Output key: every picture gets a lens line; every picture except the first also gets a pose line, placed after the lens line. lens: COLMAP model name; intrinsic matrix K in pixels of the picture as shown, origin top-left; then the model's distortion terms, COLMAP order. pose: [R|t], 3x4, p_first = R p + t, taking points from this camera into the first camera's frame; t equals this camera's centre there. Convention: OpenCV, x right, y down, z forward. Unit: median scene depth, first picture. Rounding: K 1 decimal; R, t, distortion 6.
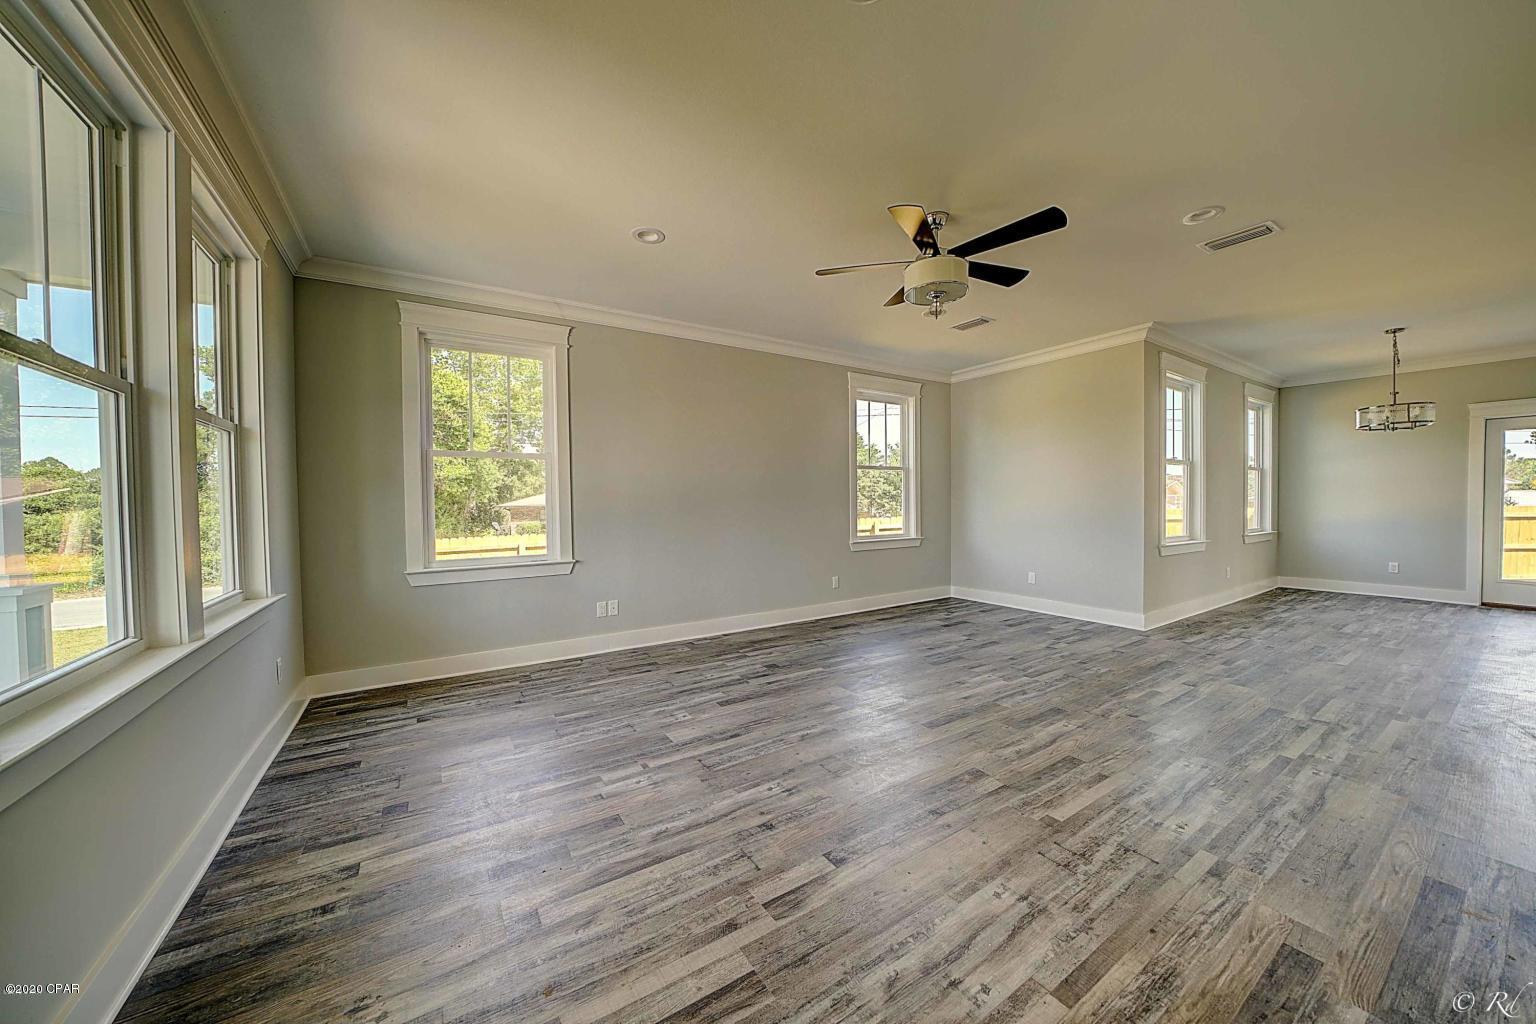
lens RADIAL K [[530.1, 0, 768.0], [0, 530.1, 512.0], [0, 0, 1]] dist [-0.020693, 0.000026]
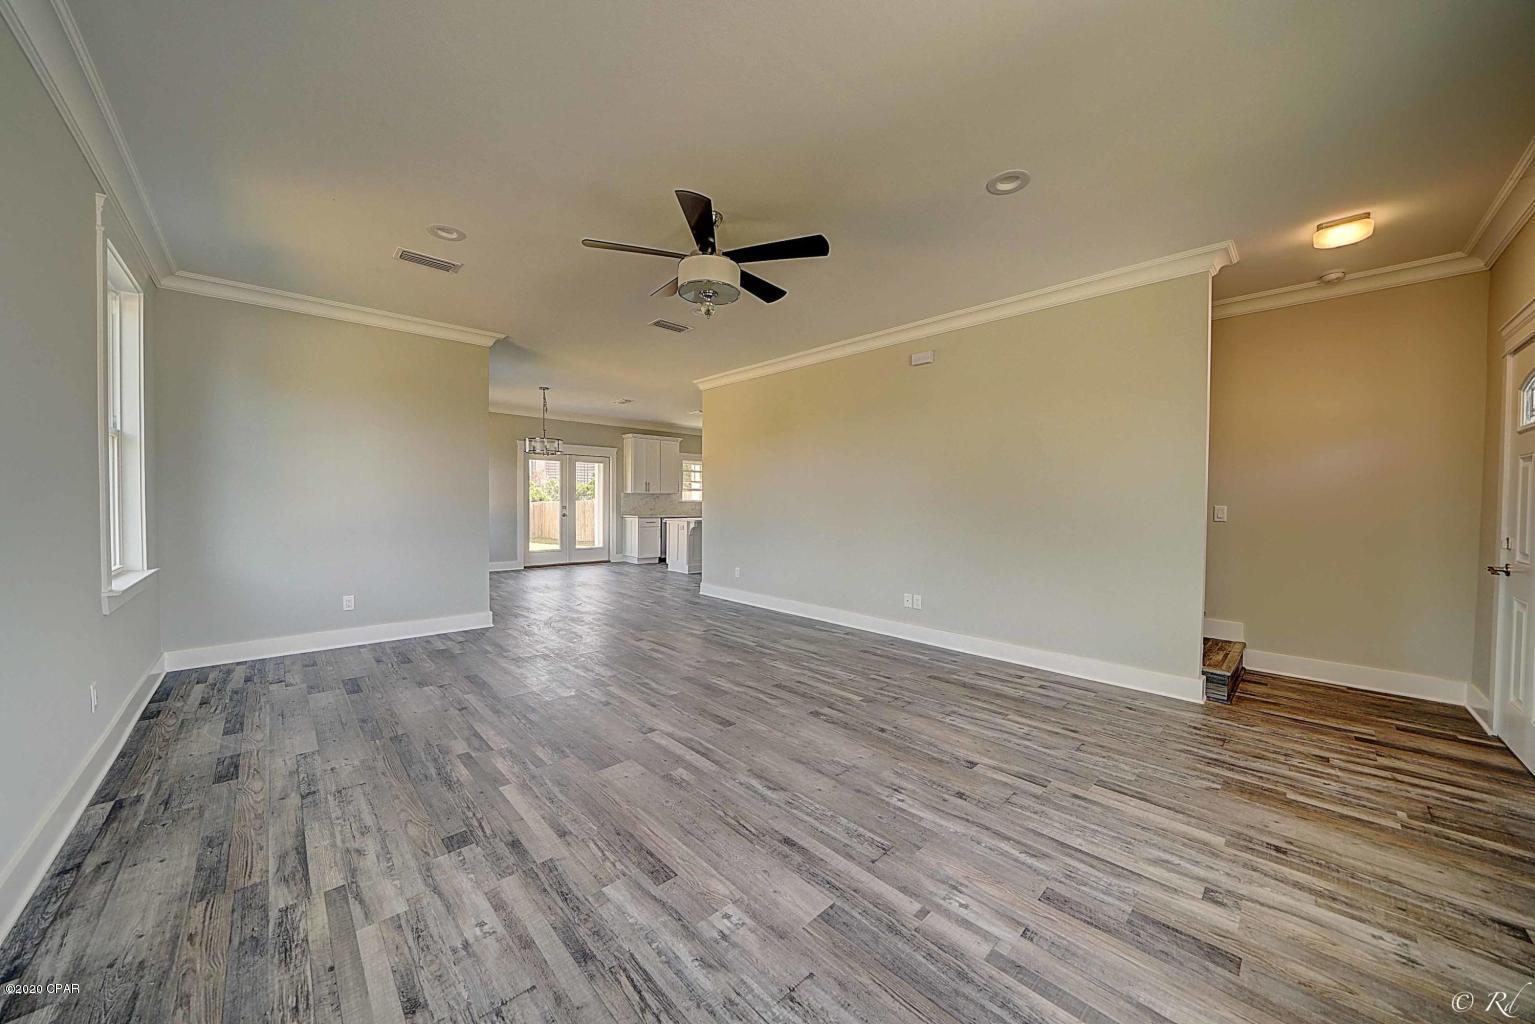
lens RADIAL K [[529.7, 0, 767.5], [0, 529.7, 512.0], [0, 0, 1]] dist [-0.020693, 0.000026]
pose [[-0.185324, -0.011376, 0.982612, -0.736626], [0.013567, 0.999808, 0.014134, -0.016037], [-0.982584, 0.015950, -0.185134, 1.166384]]
